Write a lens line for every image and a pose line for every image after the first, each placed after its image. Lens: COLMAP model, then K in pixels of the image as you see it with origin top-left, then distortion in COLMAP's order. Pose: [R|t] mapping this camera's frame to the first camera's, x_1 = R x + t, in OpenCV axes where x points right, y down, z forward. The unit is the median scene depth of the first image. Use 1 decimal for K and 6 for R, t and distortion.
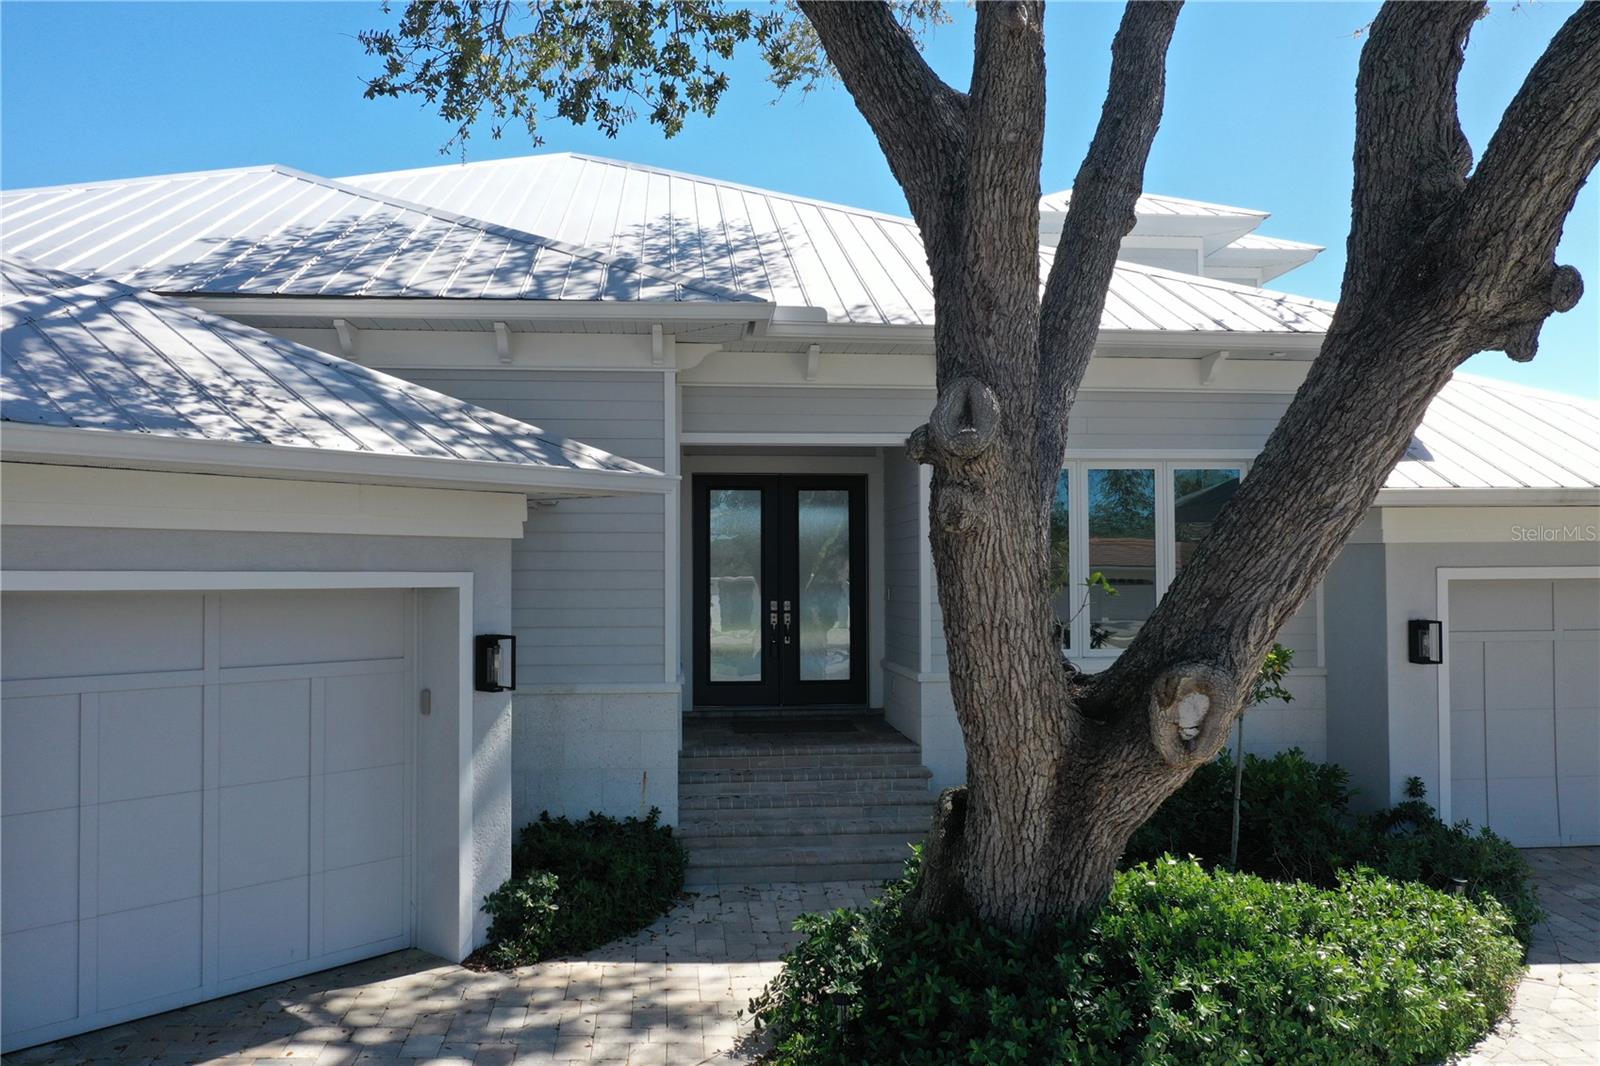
lens RADIAL K [[1282.4, 0, 805.5], [0, 1282.4, 537.1], [0, 0, 1]] dist [-0.006376, 0.000871]
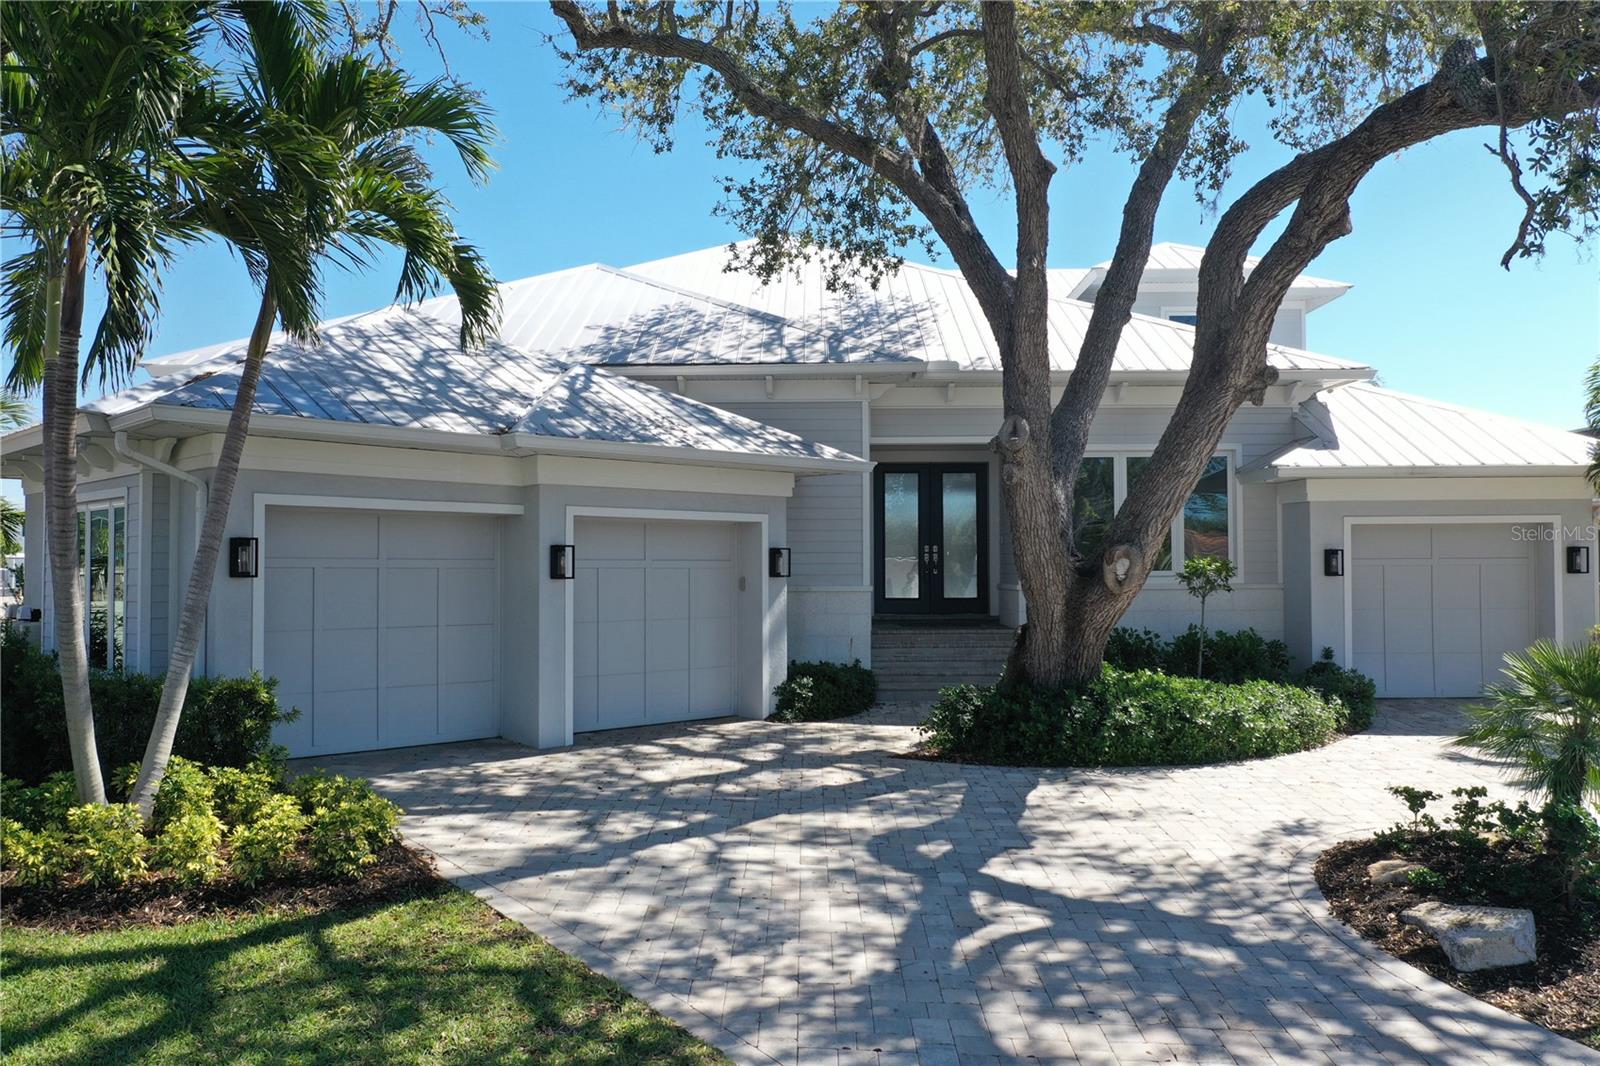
lens RADIAL K [[1282.7, 0, 805.4], [0, 1282.7, 532.9], [0, 0, 1]] dist [-0.005910, 0.004006]
pose [[0.993299, -0.003401, -0.115527, 0.011698], [0.003435, 0.999994, 0.000093, 0.046596], [0.115526, -0.000489, 0.993304, -0.740254]]
